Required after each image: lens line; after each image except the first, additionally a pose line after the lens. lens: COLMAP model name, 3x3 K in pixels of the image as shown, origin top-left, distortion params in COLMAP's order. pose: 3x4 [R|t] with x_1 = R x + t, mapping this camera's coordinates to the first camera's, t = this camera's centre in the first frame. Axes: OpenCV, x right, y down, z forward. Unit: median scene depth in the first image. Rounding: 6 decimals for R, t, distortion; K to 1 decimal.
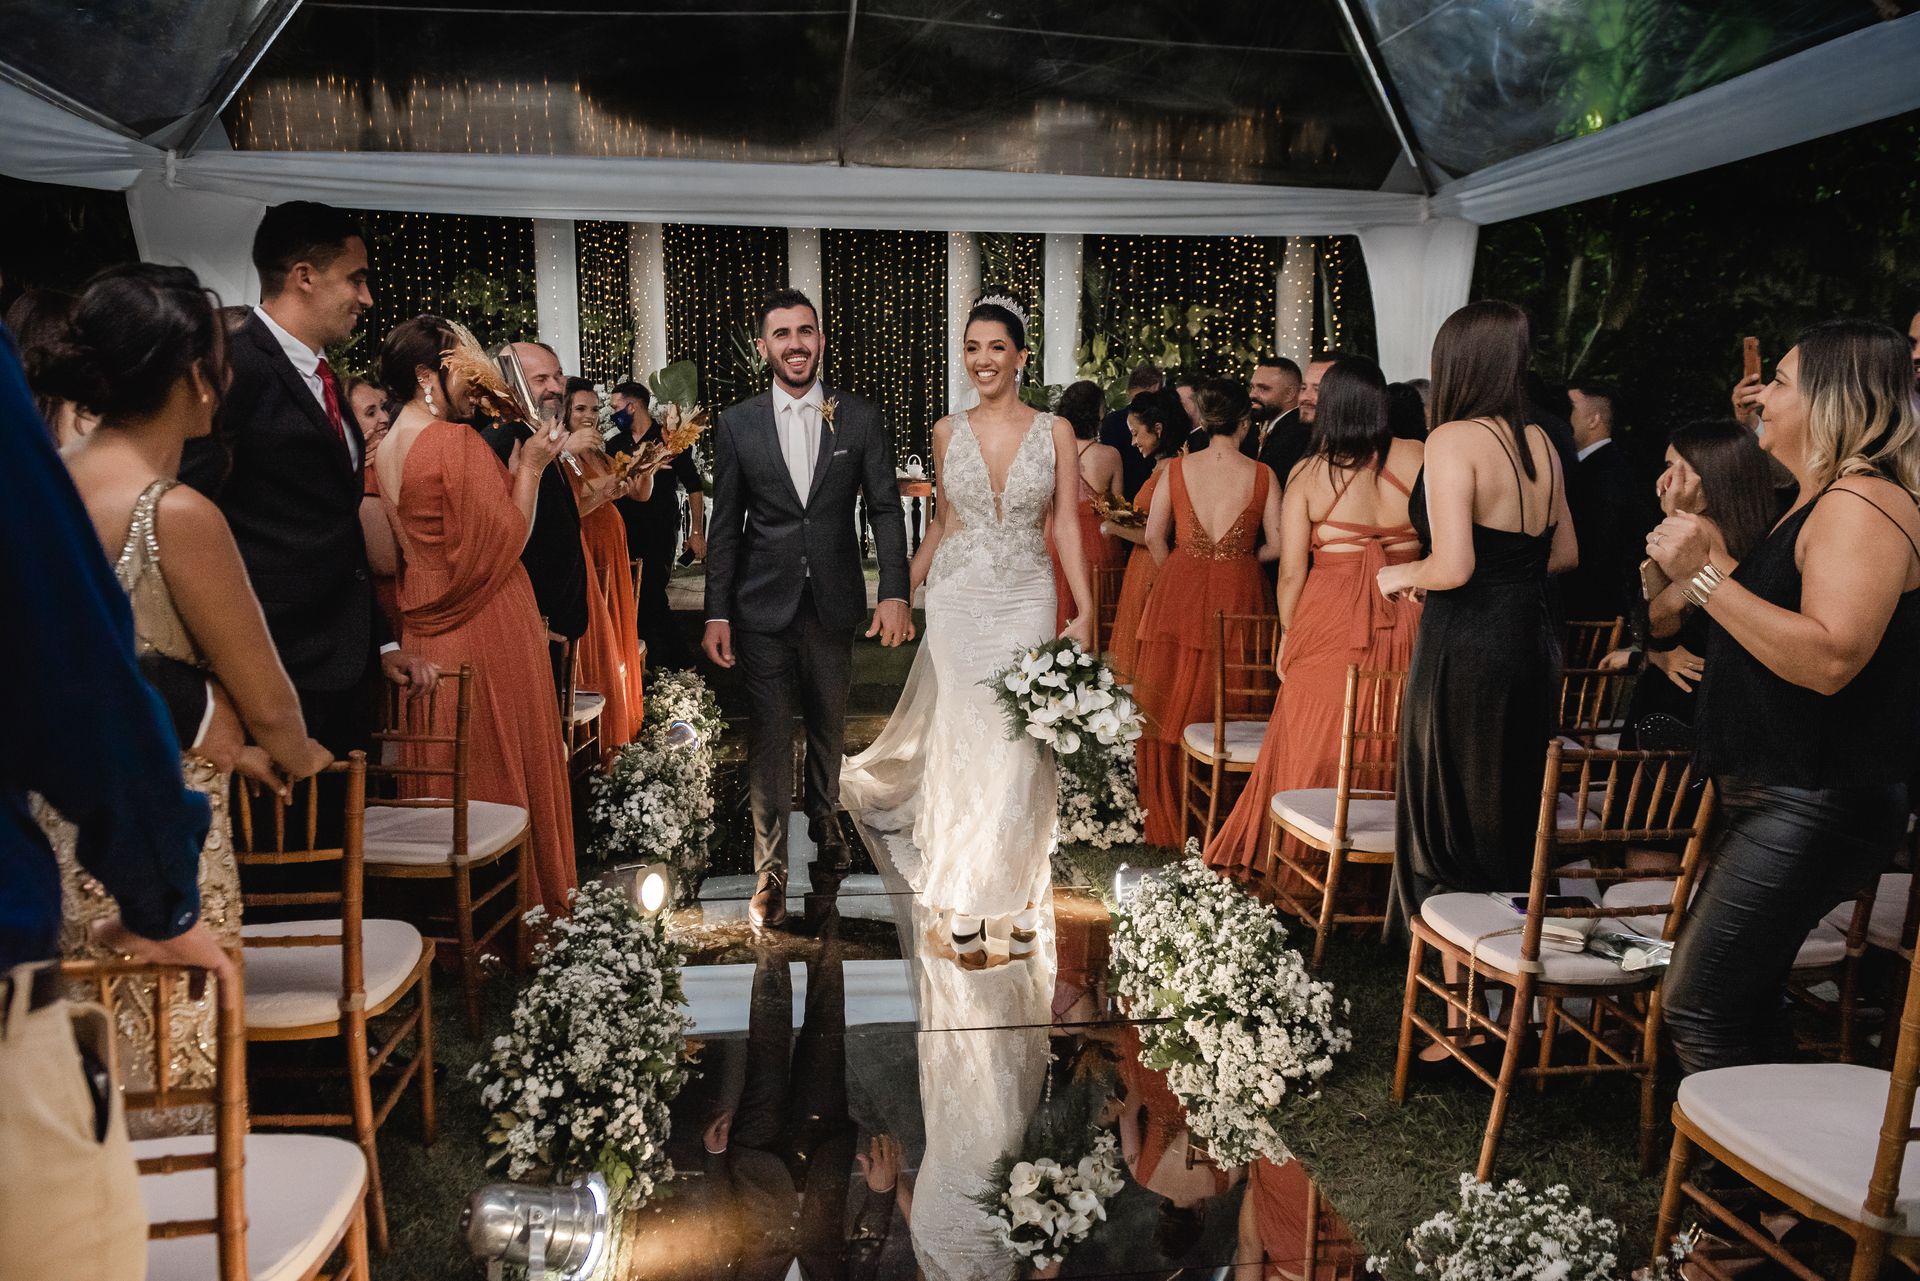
lens RADIAL K [[1398.4, 0, 960.0], [0, 1398.4, 640.5], [0, 0, 1]] dist [-0.046324, -0.000838]
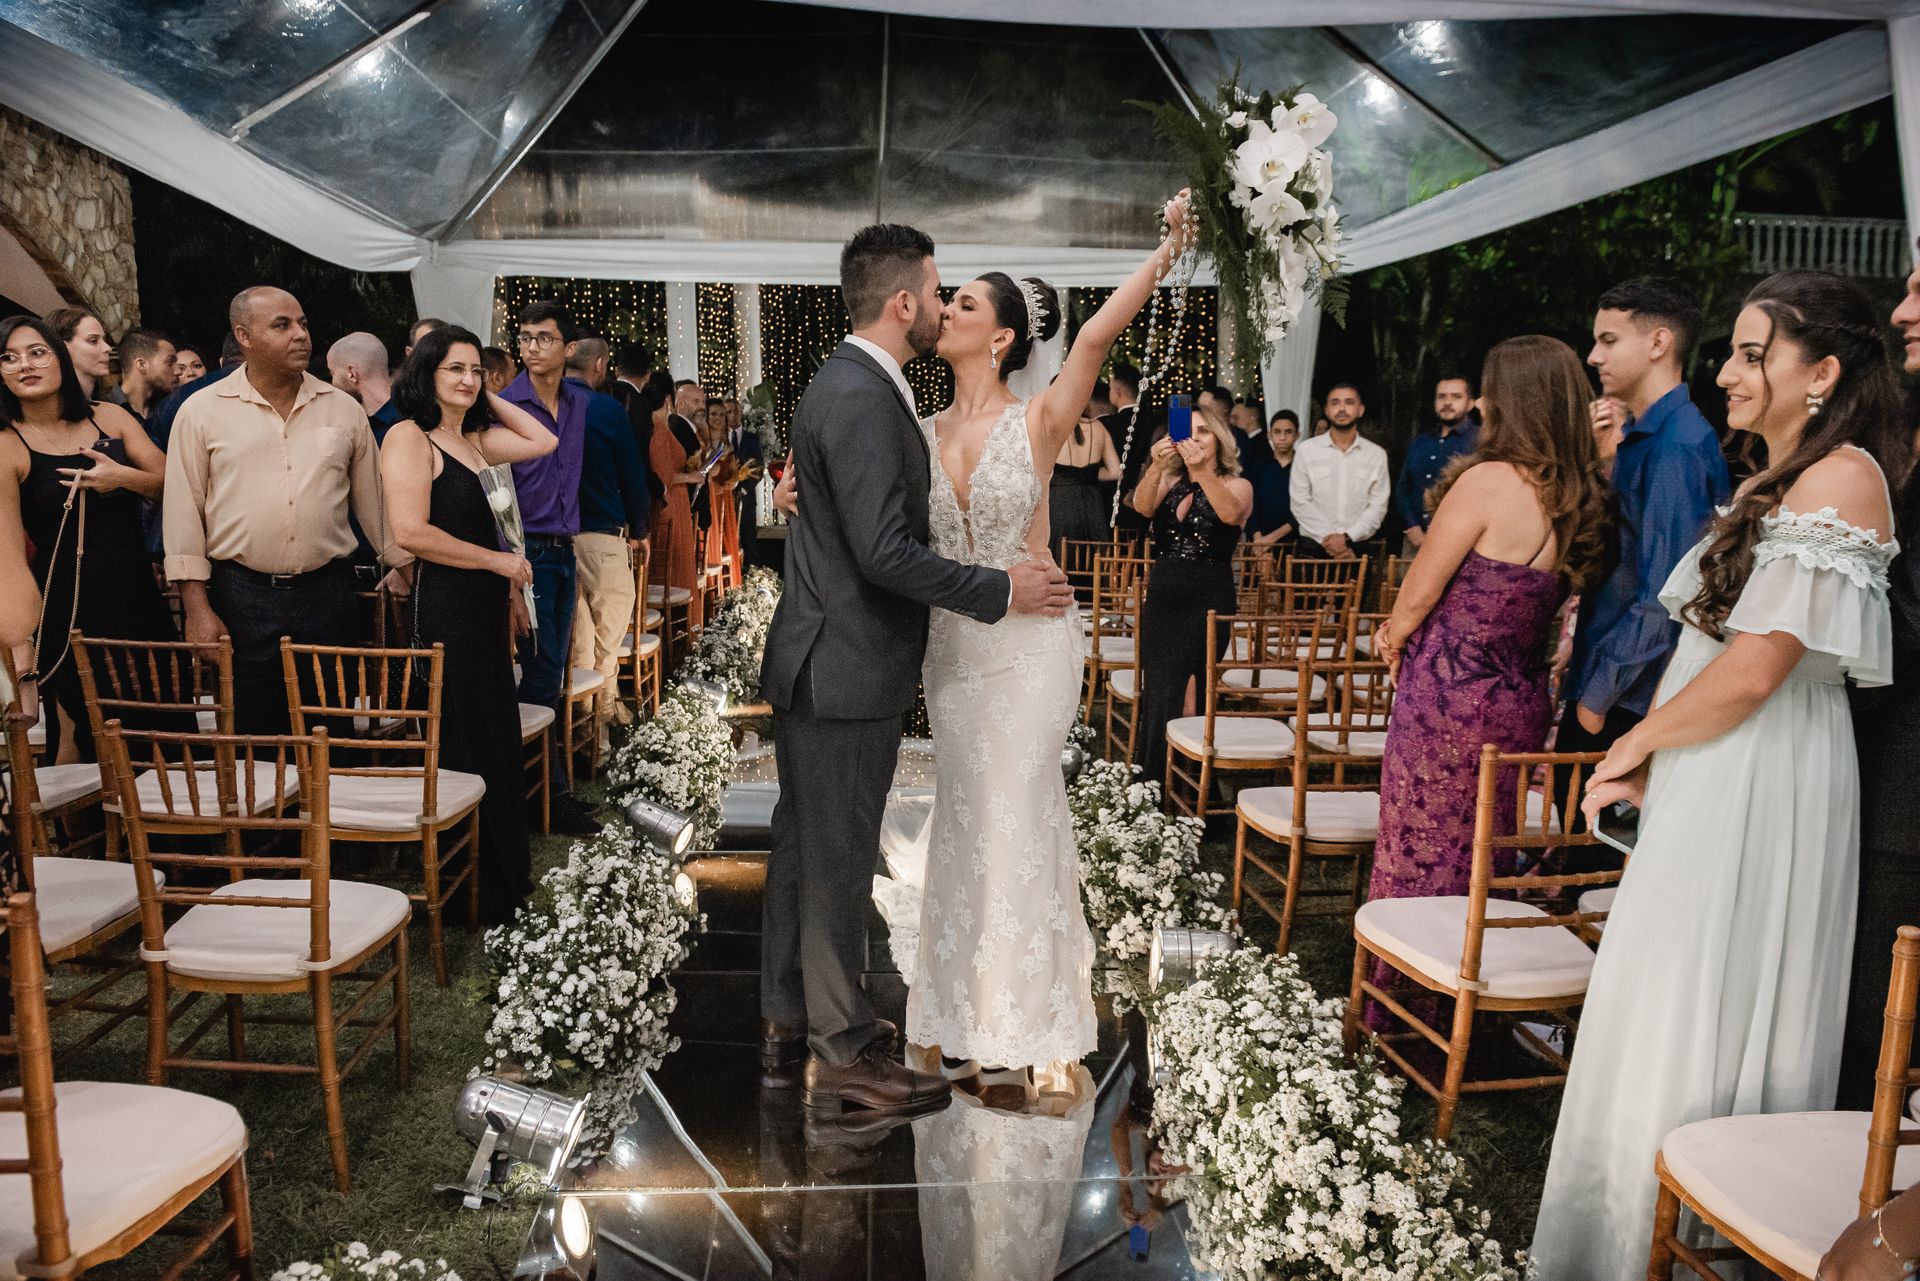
lens RADIAL K [[1334.8, 0, 960.0], [0, 1334.8, 640.5], [0, 0, 1]] dist [-0.054819, -0.000626]
pose [[0.998037, 0.006849, -0.062259, 0.111269], [-0.006105, 0.999908, 0.012119, 0.072402], [0.062336, -0.011715, 0.997986, -0.481395]]
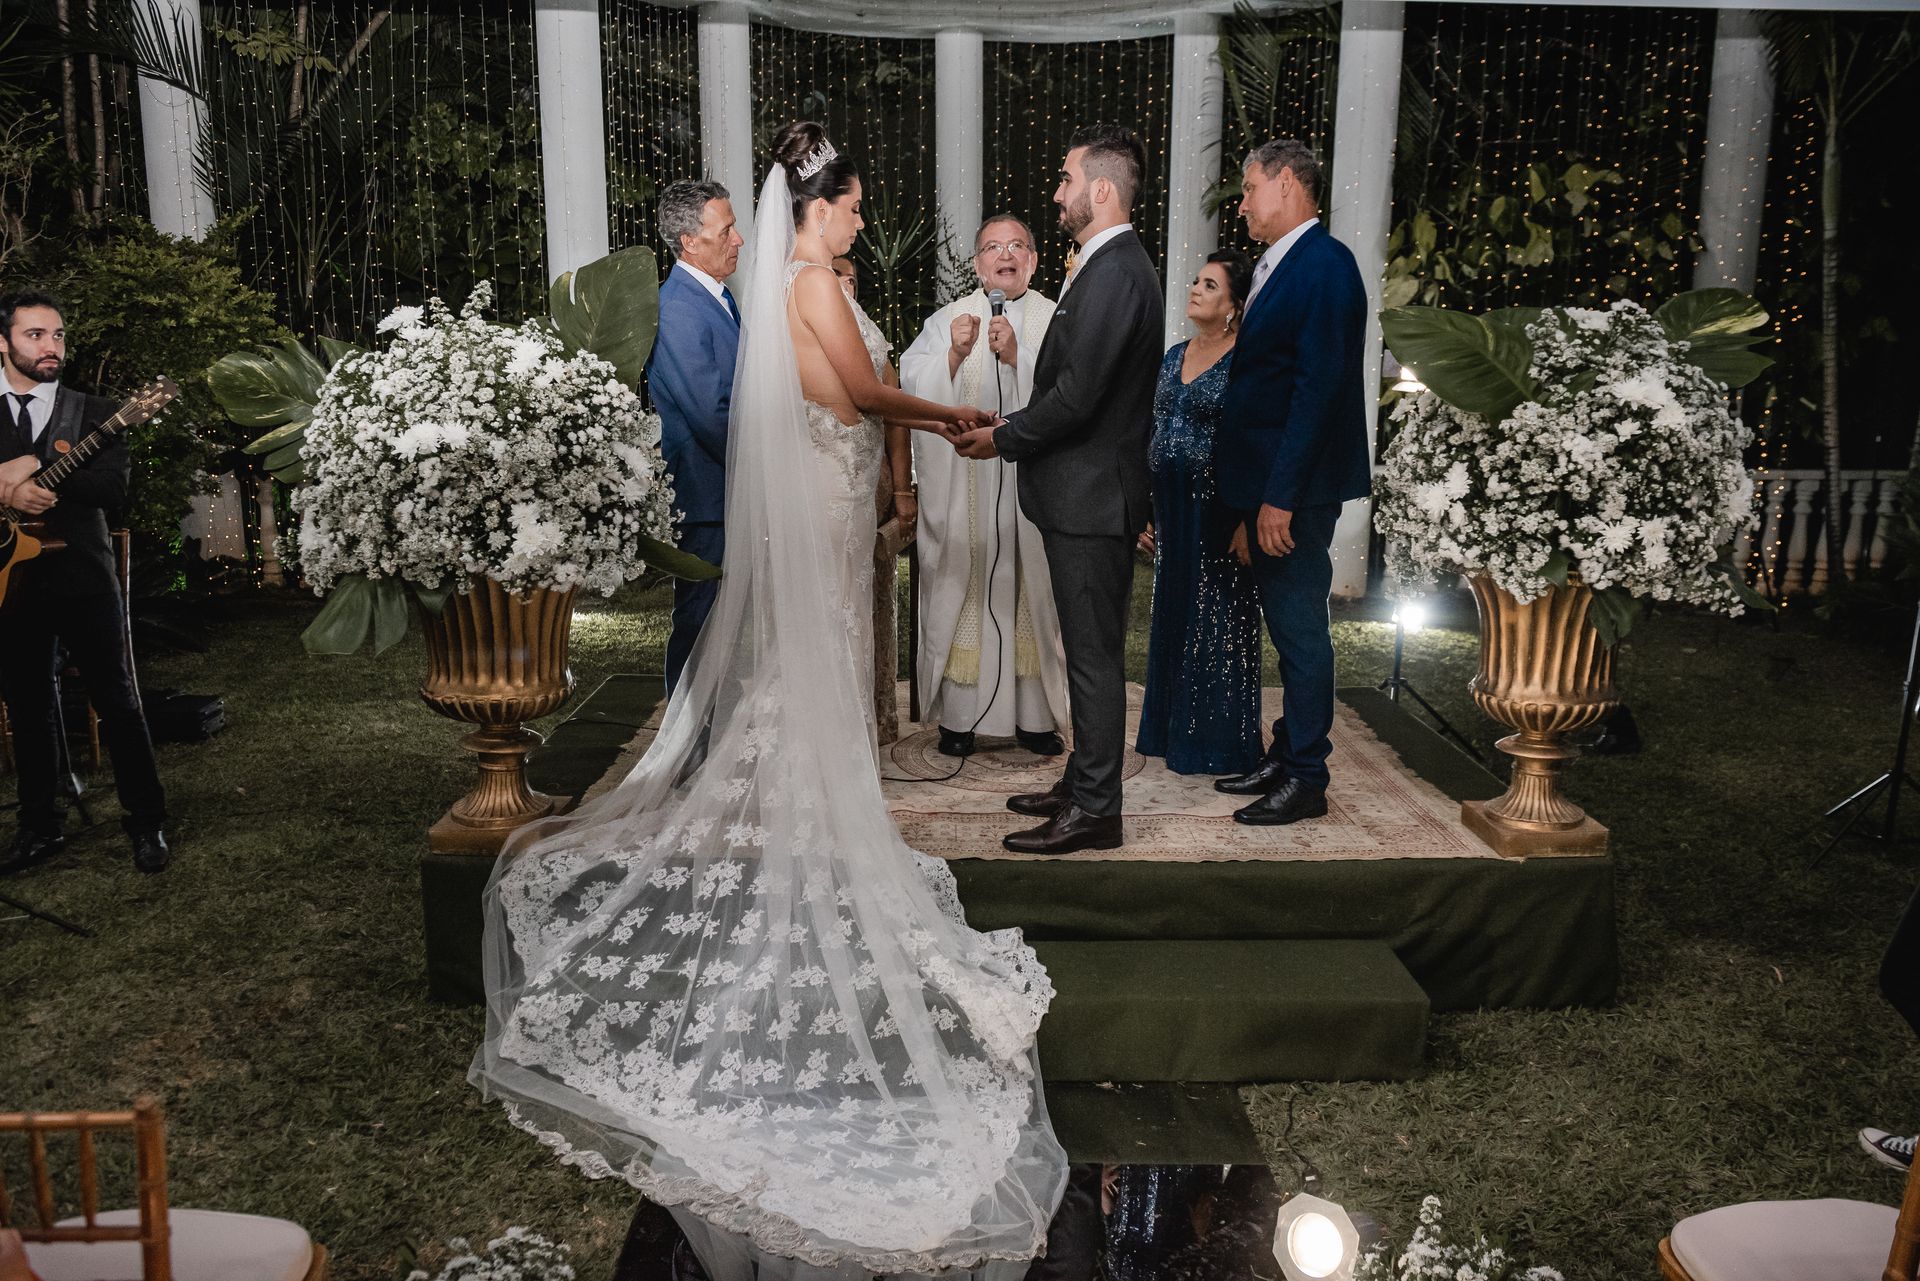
lens RADIAL K [[1424.6, 0, 960.0], [0, 1424.6, 640.5], [0, 0, 1]] dist [-0.043833, -0.001518]
pose [[0.993467, 0.031454, -0.109703, -0.051540], [-0.023877, 0.997281, 0.069716, -0.112753], [0.111597, -0.066641, 0.991516, 0.568760]]
